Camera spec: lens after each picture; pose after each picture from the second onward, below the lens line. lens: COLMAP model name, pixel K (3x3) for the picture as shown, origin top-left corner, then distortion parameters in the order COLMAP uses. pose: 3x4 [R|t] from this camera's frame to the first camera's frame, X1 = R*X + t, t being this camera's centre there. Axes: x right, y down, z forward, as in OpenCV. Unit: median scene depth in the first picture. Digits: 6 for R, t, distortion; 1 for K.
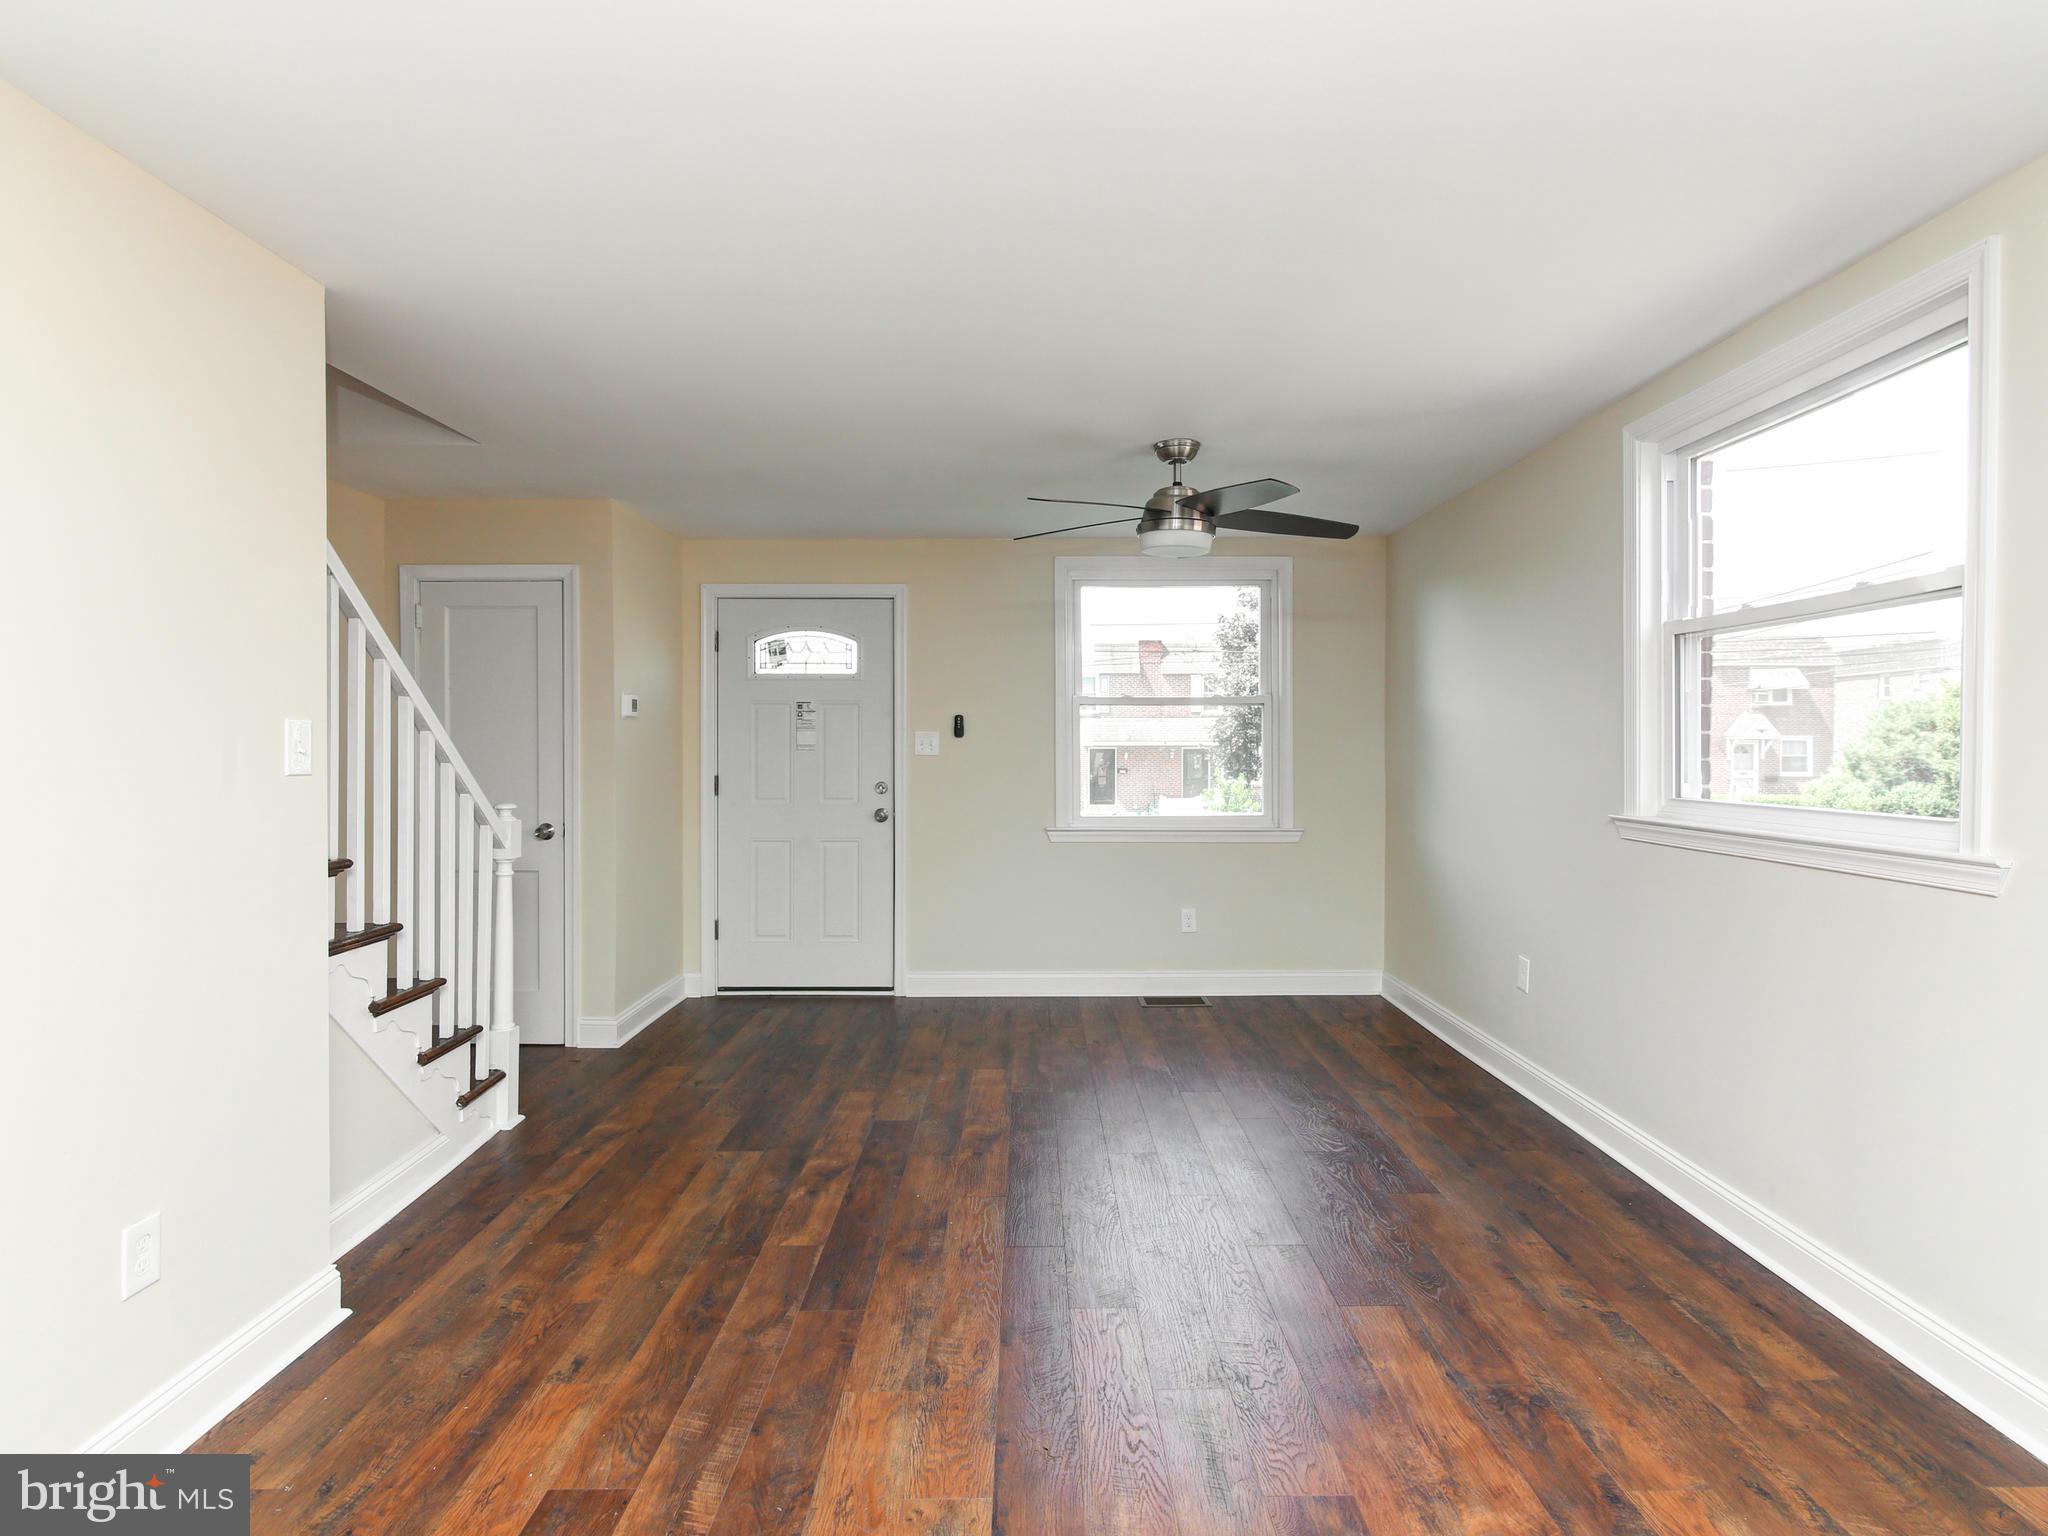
lens RADIAL K [[1073.0, 0, 1057.8], [0, 1073.0, 755.9], [0, 0, 1]] dist [0.005905, 0.000718]
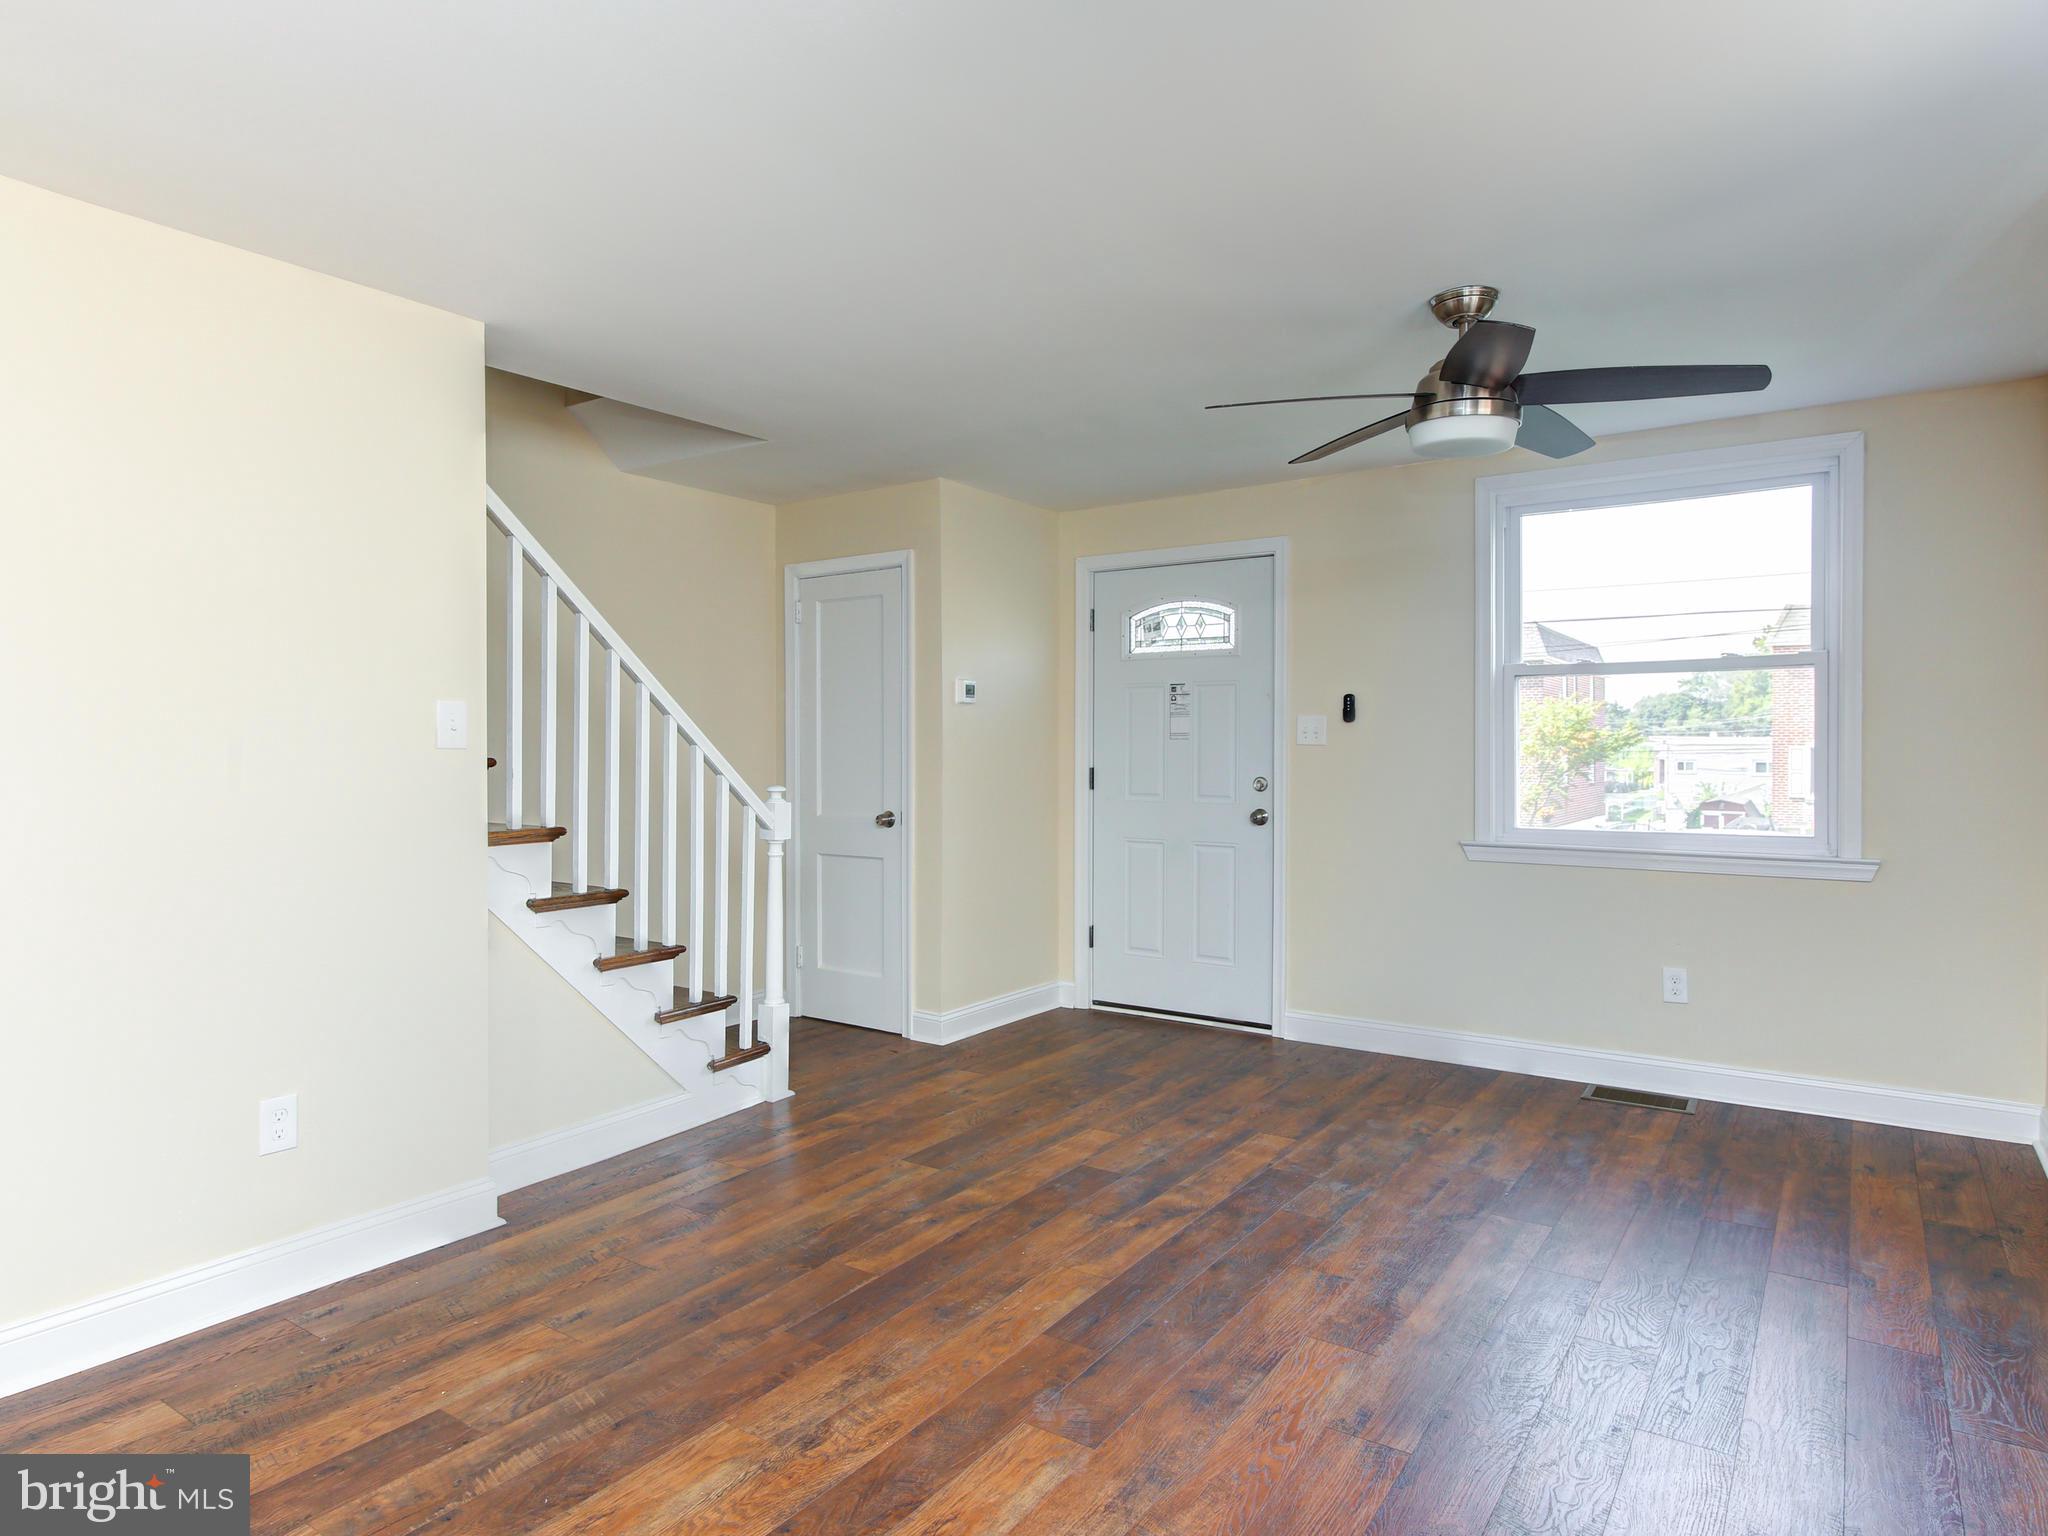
lens RADIAL K [[1232.6, 0, 1030.4], [0, 1232.6, 768.8], [0, 0, 1]] dist [0.010330, -0.009323]
pose [[0.812391, 0.009642, -0.583034, 0.358098], [-0.005371, 0.999945, 0.009053, 0.014665], [0.583089, -0.004223, 0.812398, 0.173176]]
